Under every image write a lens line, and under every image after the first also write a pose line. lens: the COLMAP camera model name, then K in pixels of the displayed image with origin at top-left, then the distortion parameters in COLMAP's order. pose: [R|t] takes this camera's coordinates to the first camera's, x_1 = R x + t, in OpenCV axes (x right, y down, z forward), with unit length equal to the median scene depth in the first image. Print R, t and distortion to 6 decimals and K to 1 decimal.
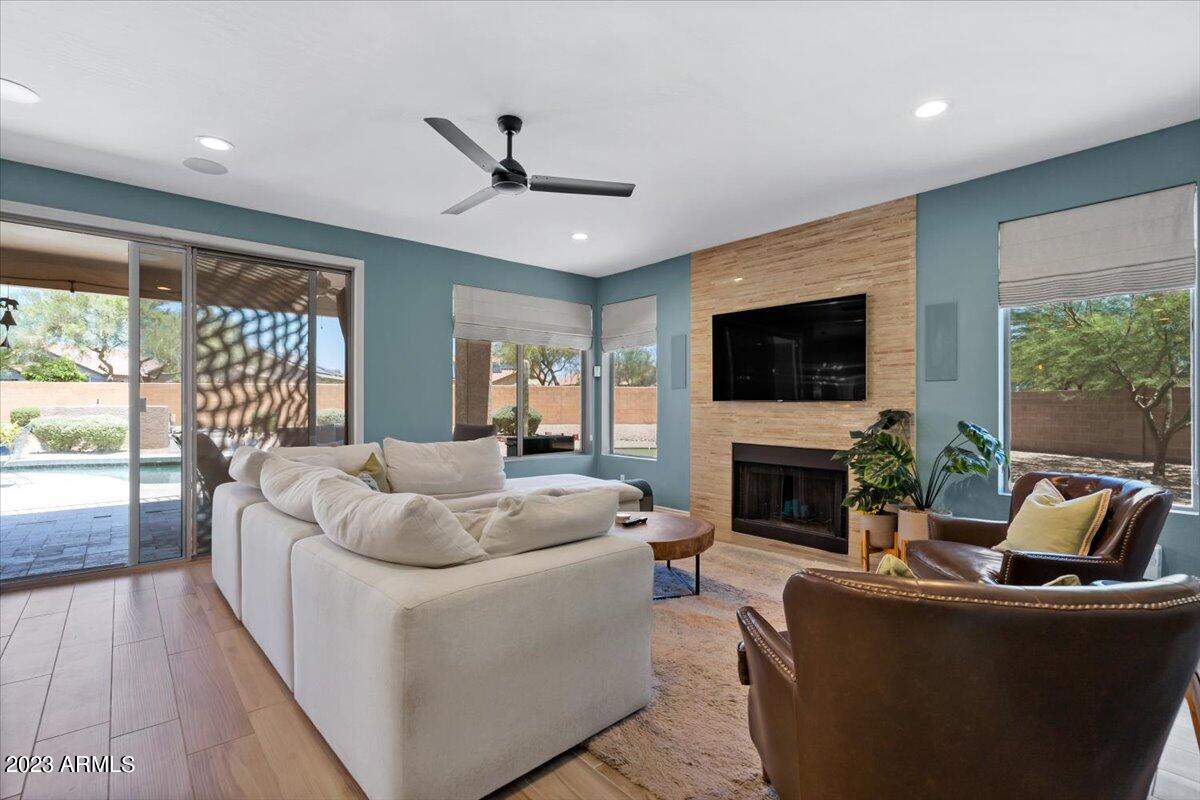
lens RADIAL K [[551.3, 0, 590.4], [0, 551.3, 401.7], [0, 0, 1]] dist [-0.001901, 0.001824]
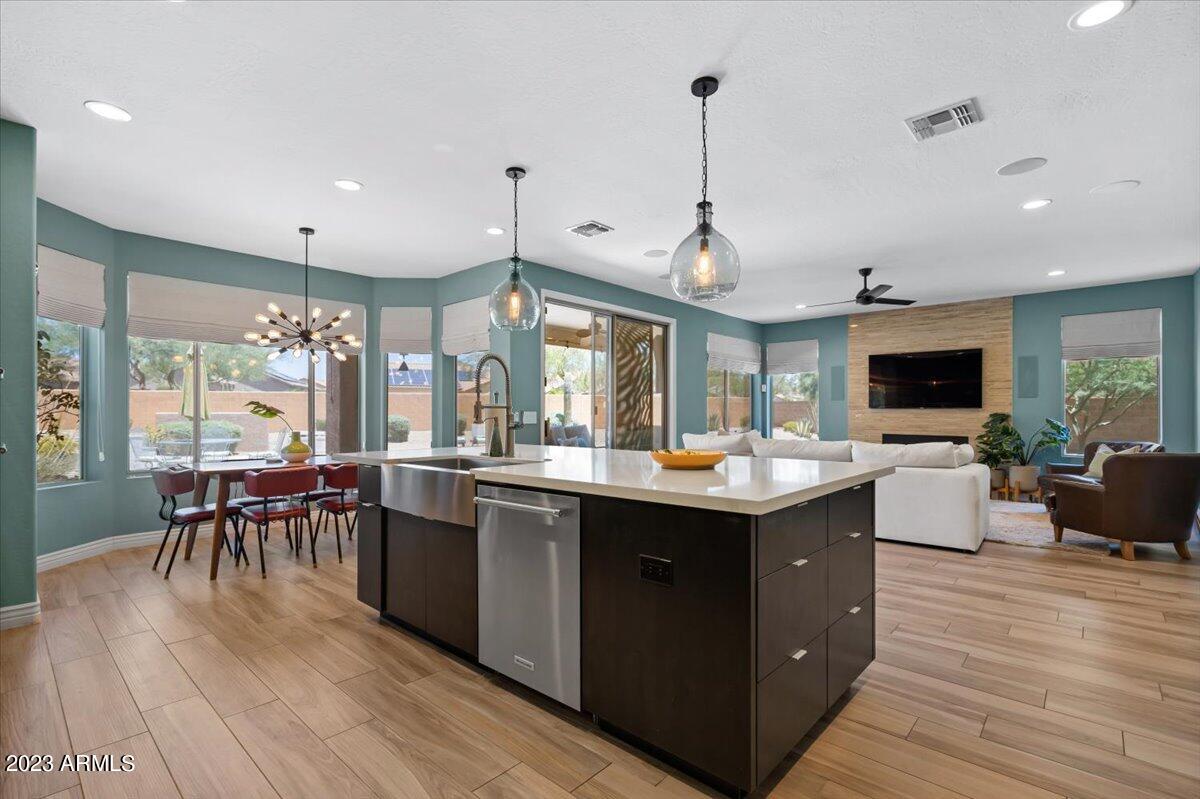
lens RADIAL K [[551.3, 0, 585.4], [0, 551.3, 409.2], [0, 0, 1]] dist [-0.001901, 0.001824]
pose [[0.992791, 0.000134, 0.119857, -0.923496], [-0.000103, 1.000000, -0.000260, 0.001835], [-0.119857, 0.000246, 0.992791, -0.578089]]
